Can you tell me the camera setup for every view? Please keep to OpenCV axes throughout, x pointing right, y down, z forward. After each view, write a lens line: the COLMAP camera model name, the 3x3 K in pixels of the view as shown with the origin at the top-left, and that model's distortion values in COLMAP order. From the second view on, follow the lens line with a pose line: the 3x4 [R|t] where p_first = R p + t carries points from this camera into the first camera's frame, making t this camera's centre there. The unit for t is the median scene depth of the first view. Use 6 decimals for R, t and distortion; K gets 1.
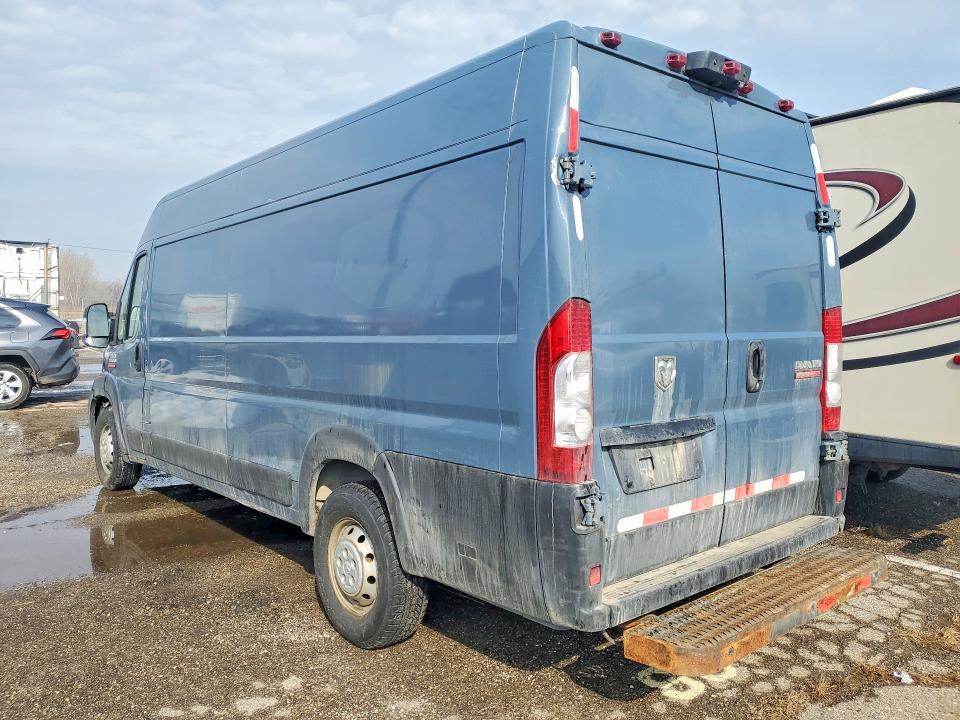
lens RADIAL K [[719.5, 0, 480.0], [0, 719.5, 360.0], [0, 0, 1]] dist [0.053196, -0.001638]
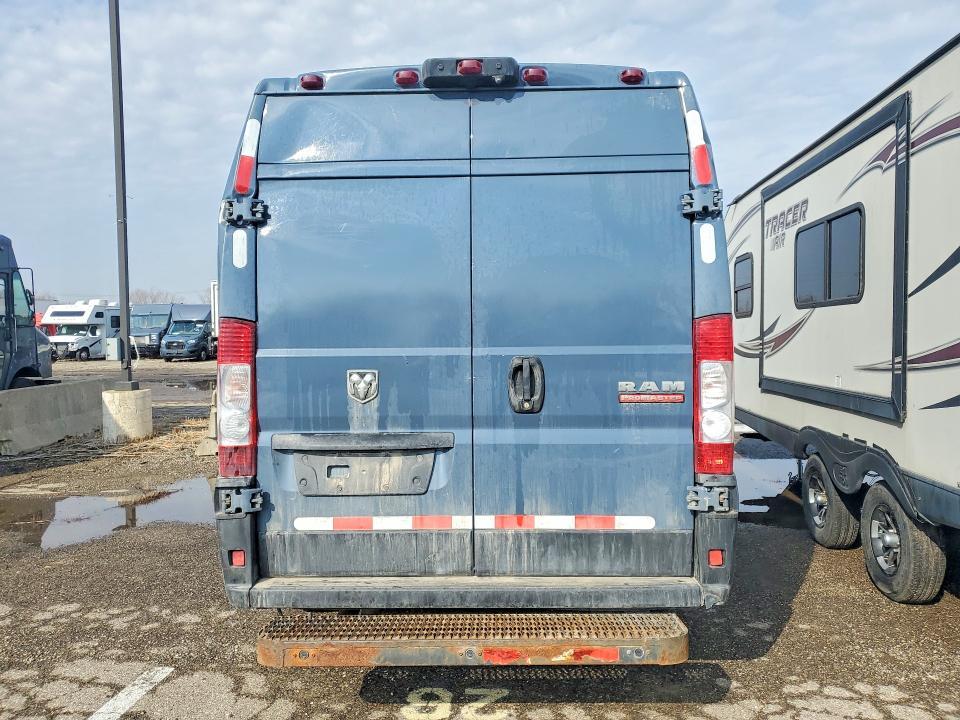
lens RADIAL K [[737.3, 0, 480.0], [0, 737.3, 360.0], [0, 0, 1]] dist [0.088326, -0.075619]
pose [[0.754219, 0.013541, -0.656483, 0.996037], [-0.022786, 0.999725, -0.005556, -0.016290], [0.656227, 0.019149, 0.754320, 0.286046]]
